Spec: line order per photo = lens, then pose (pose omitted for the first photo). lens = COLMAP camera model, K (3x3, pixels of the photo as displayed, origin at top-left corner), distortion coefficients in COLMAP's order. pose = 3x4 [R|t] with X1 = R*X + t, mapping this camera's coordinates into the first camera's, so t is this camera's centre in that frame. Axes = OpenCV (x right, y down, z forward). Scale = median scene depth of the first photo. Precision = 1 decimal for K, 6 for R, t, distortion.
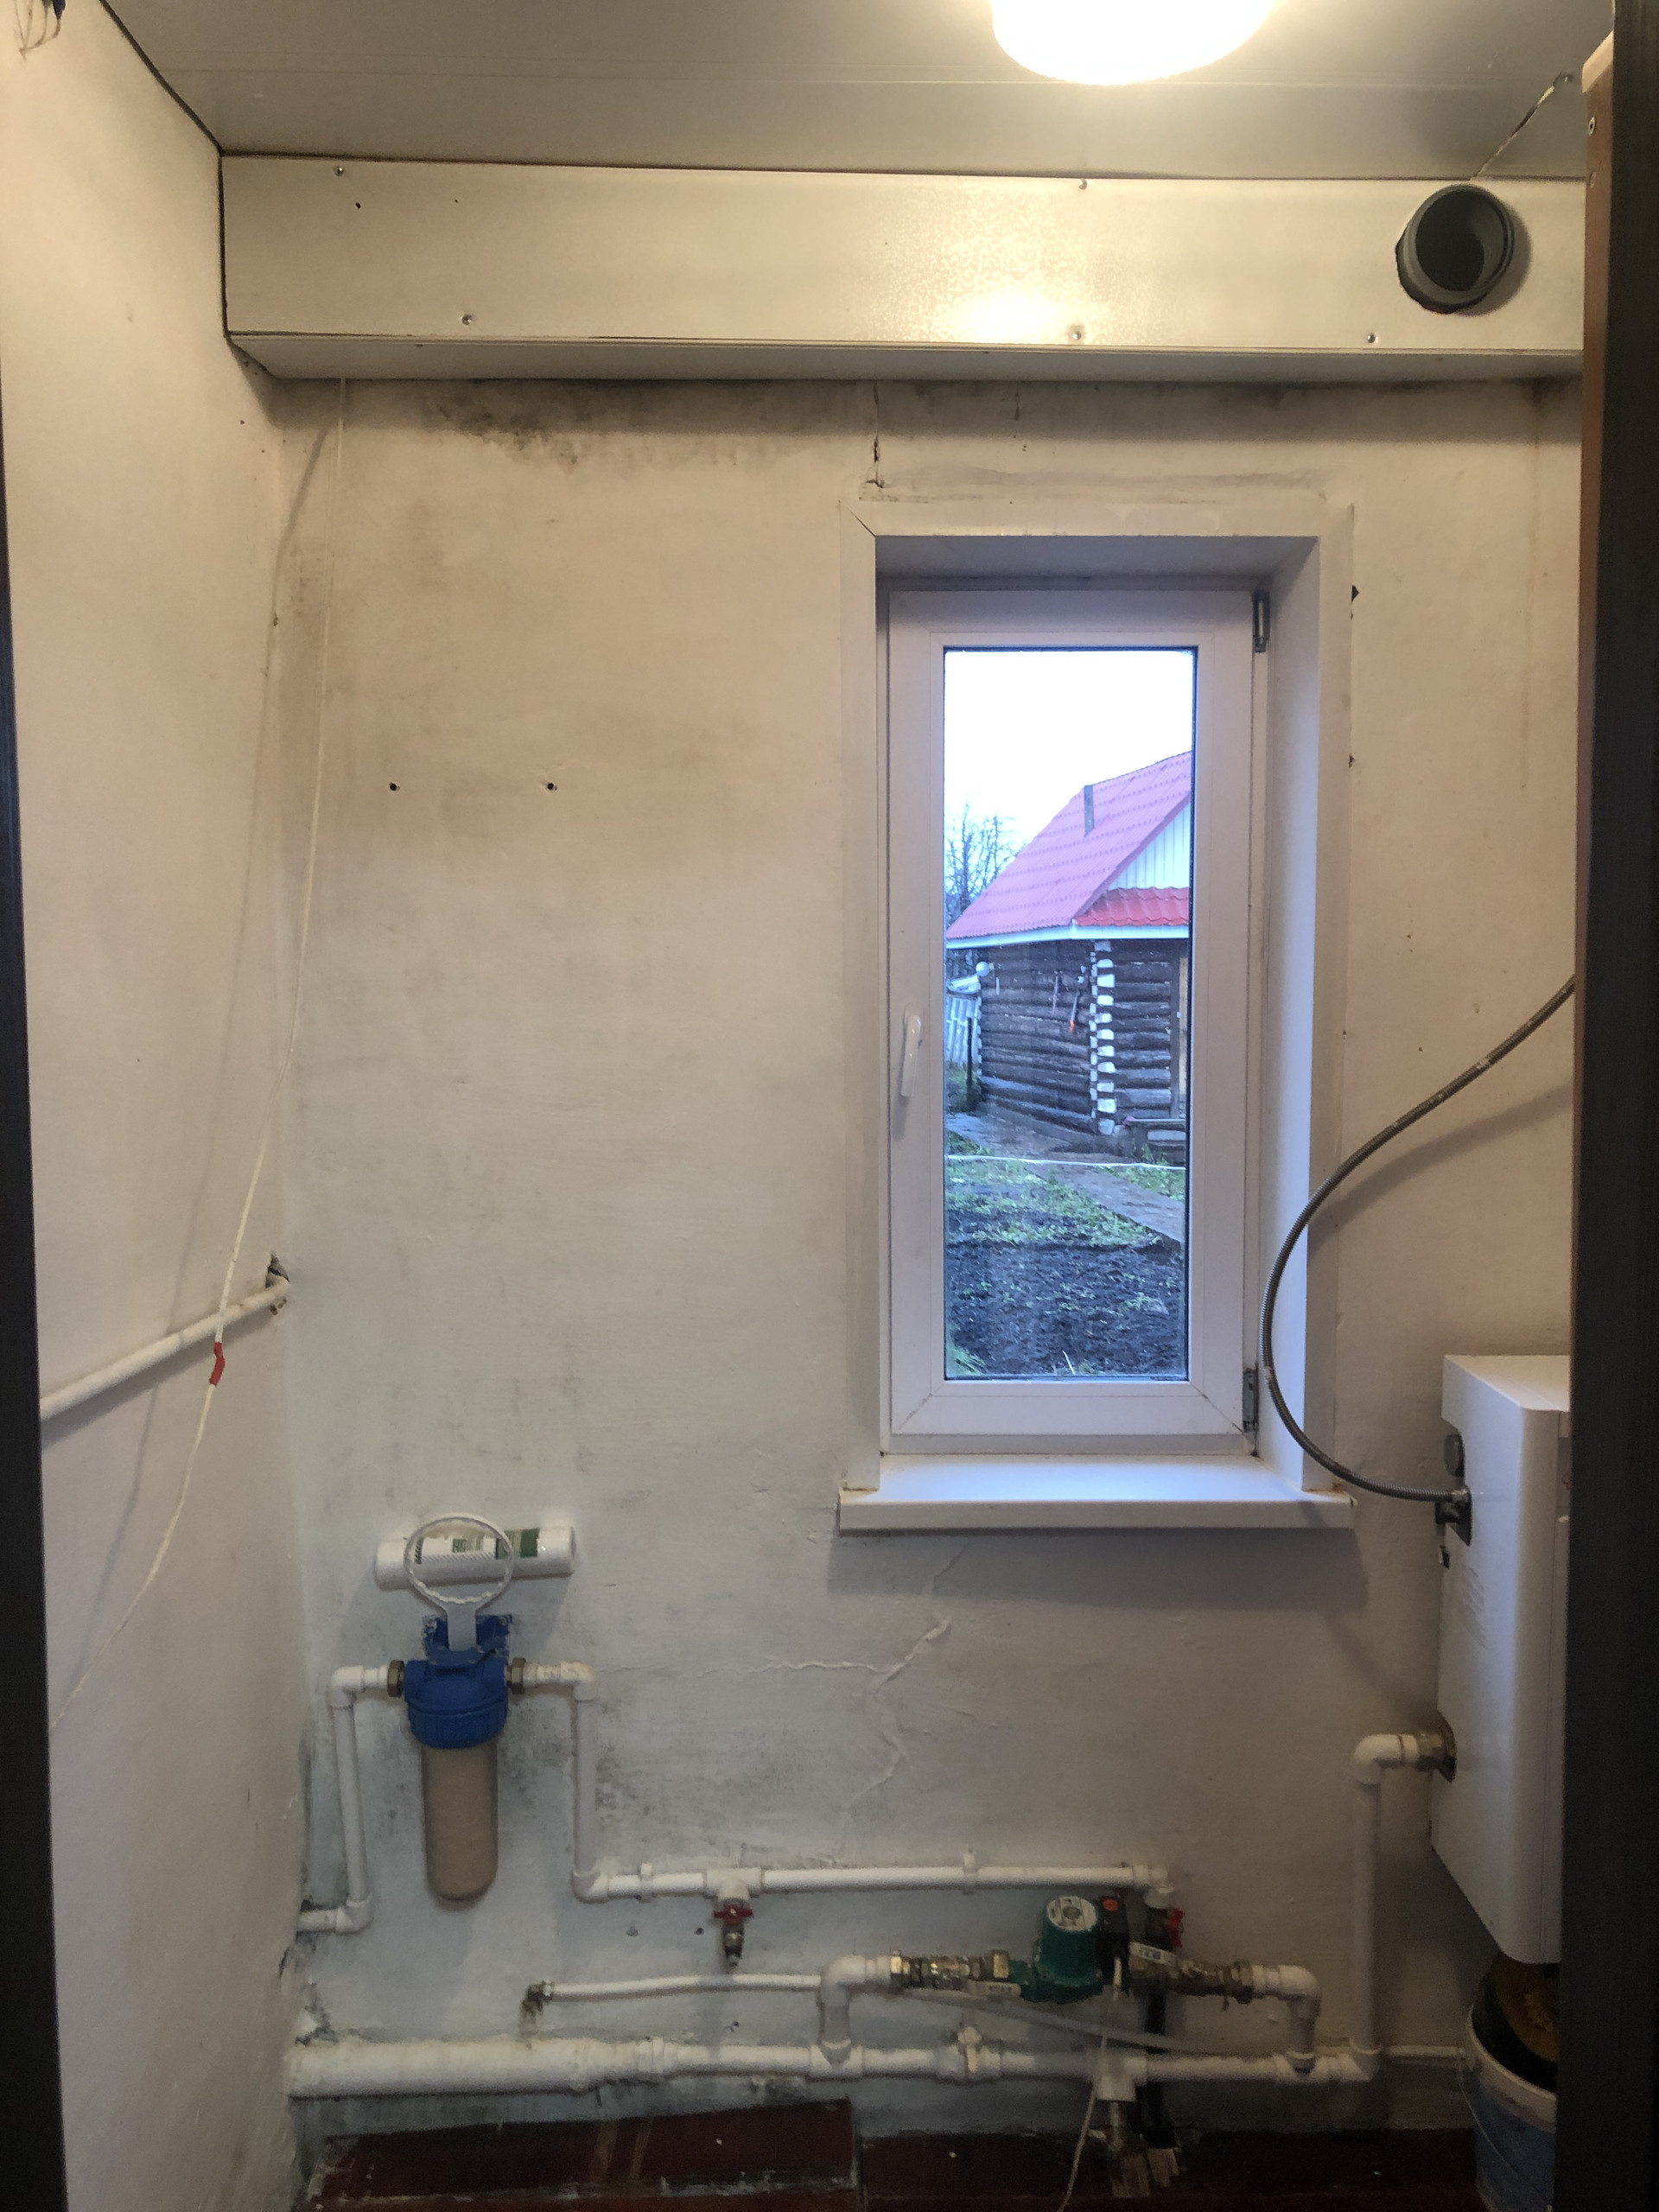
lens RADIAL K [[1799.4, 0, 897.5], [0, 1799.4, 1081.4], [0, 0, 1]] dist [0.043996, -0.046673]
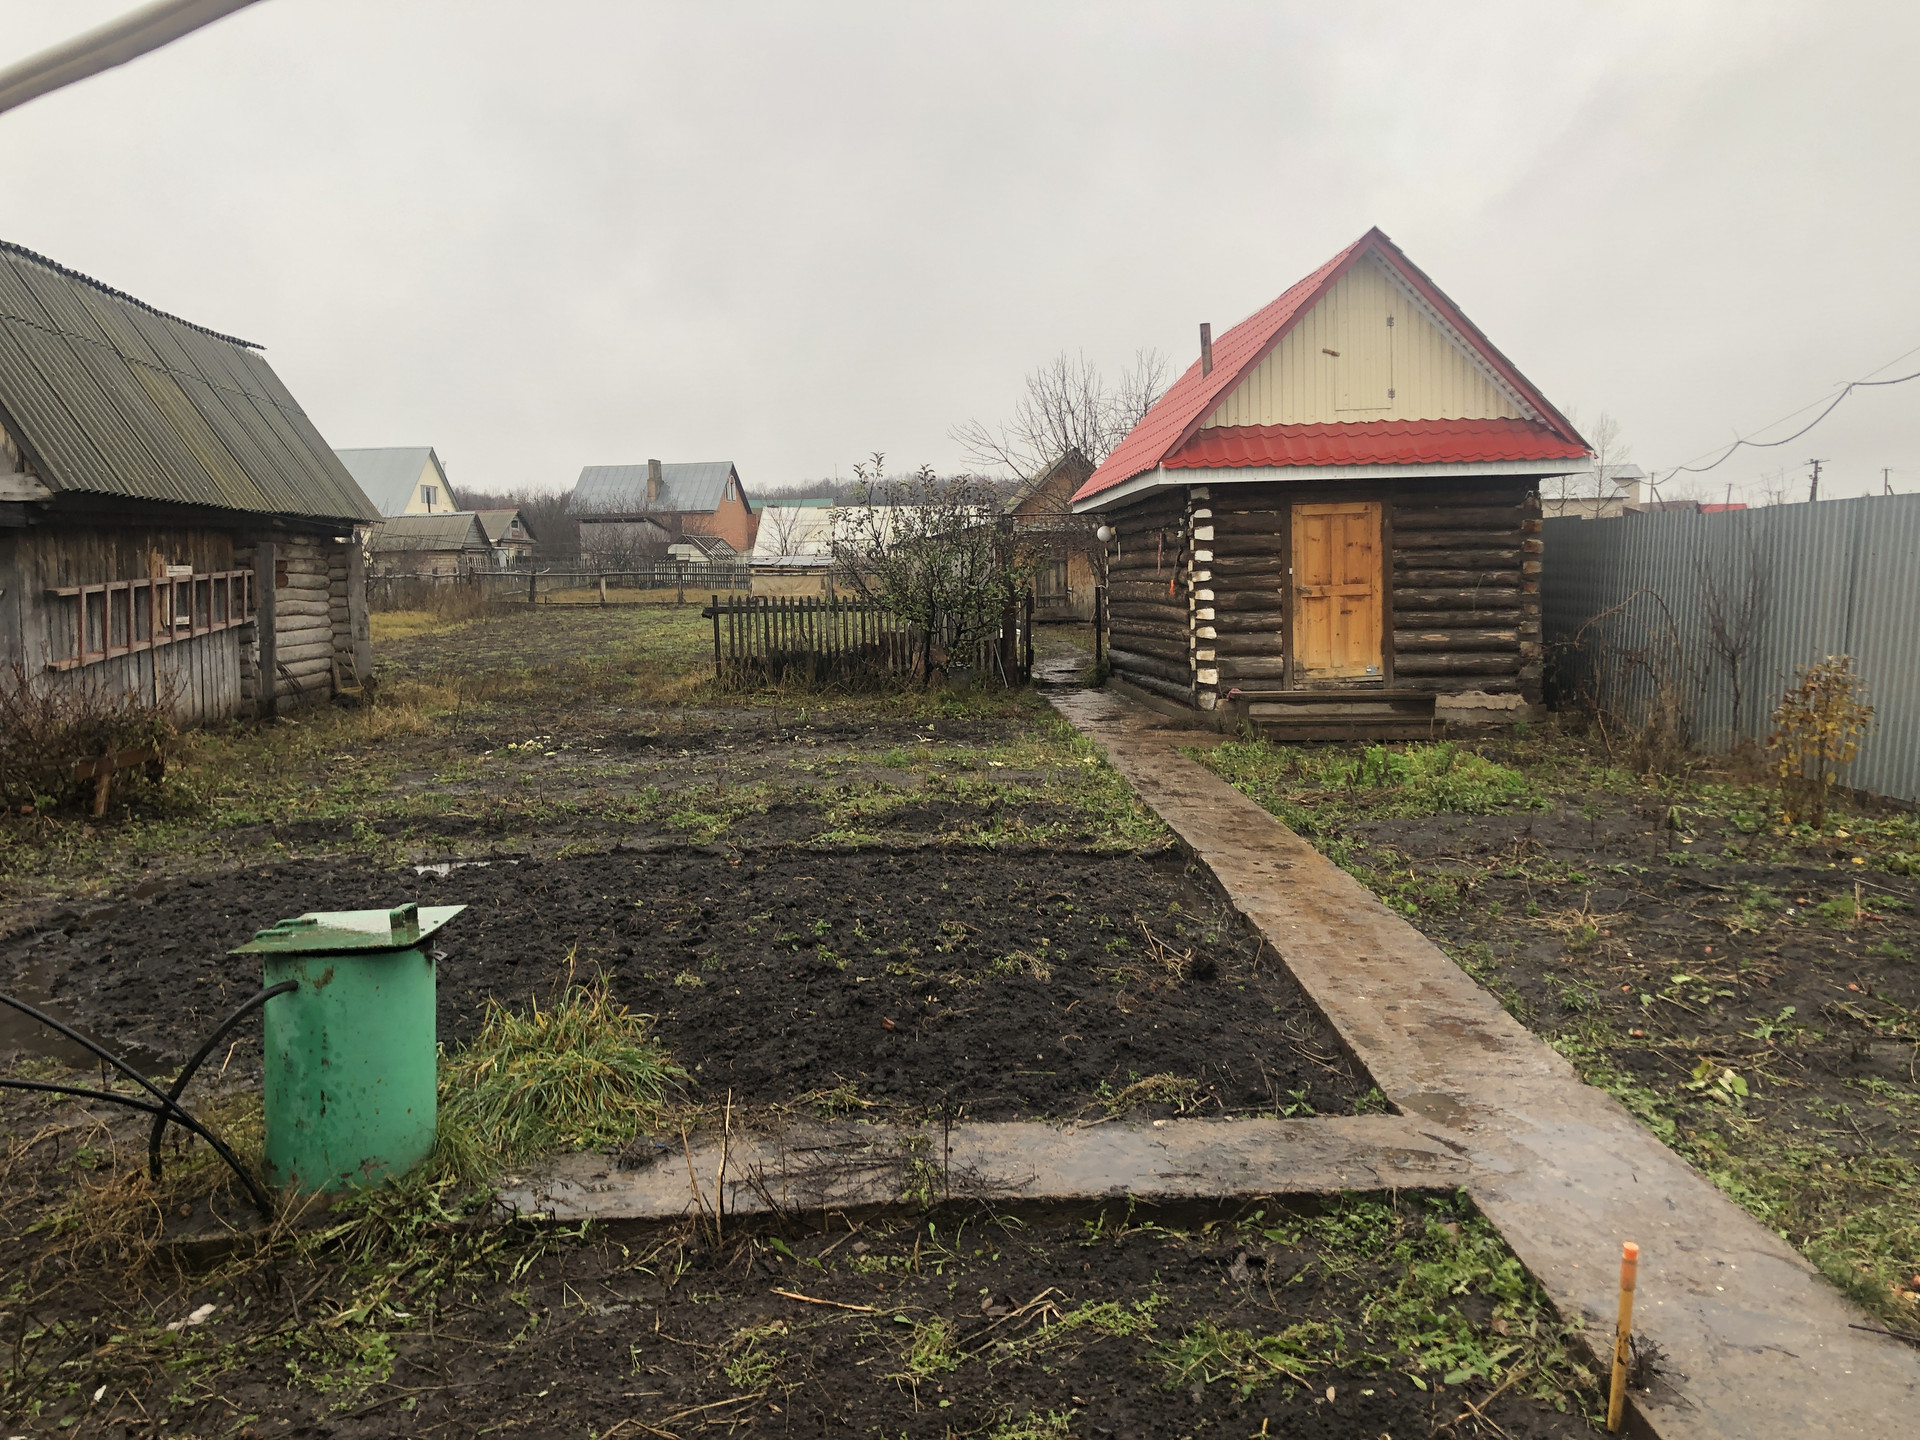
lens RADIAL K [[1561.9, 0, 968.6], [0, 1561.9, 689.8], [0, 0, 1]] dist [0.043996, -0.046673]
pose [[0.991802, -0.010700, -0.127338, 0.726392], [0.012214, 0.999864, 0.011113, 0.075550], [0.127201, -0.012577, 0.991797, 1.720549]]
